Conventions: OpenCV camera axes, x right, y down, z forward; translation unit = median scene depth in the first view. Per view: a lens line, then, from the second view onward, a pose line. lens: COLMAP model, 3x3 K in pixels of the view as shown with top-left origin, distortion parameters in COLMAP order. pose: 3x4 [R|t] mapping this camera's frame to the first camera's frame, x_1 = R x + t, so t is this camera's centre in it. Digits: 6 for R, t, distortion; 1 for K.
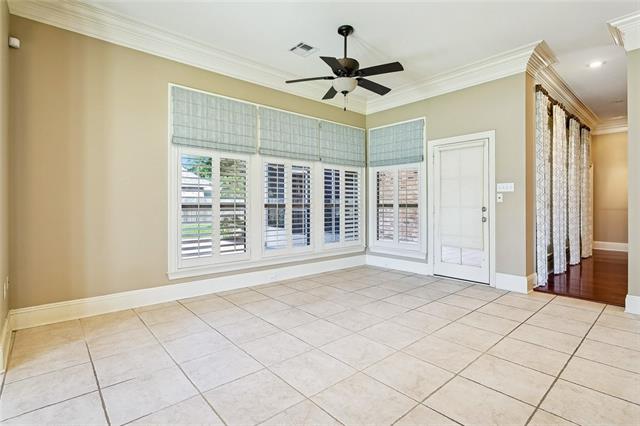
lens RADIAL K [[310.5, 0, 319.3], [0, 310.5, 209.3], [0, 0, 1]] dist [-0.014984, 0.000070]
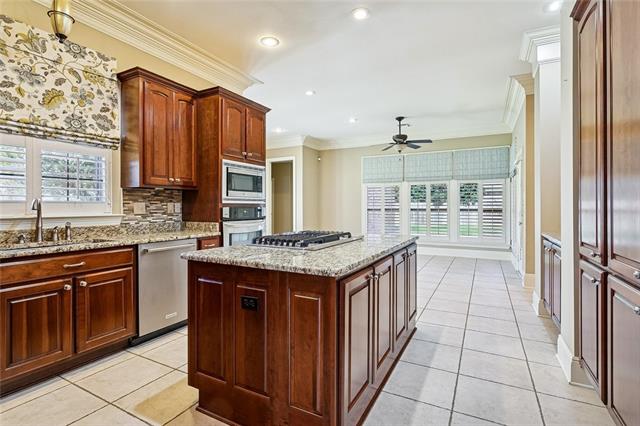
lens RADIAL K [[310.5, 0, 319.7], [0, 310.5, 210.5], [0, 0, 1]] dist [-0.014984, 0.000070]
pose [[0.357641, 0.011979, -0.933782, 1.594136], [-0.019284, 0.999799, 0.005439, -0.007370], [0.933660, 0.016062, 0.357800, -0.142911]]
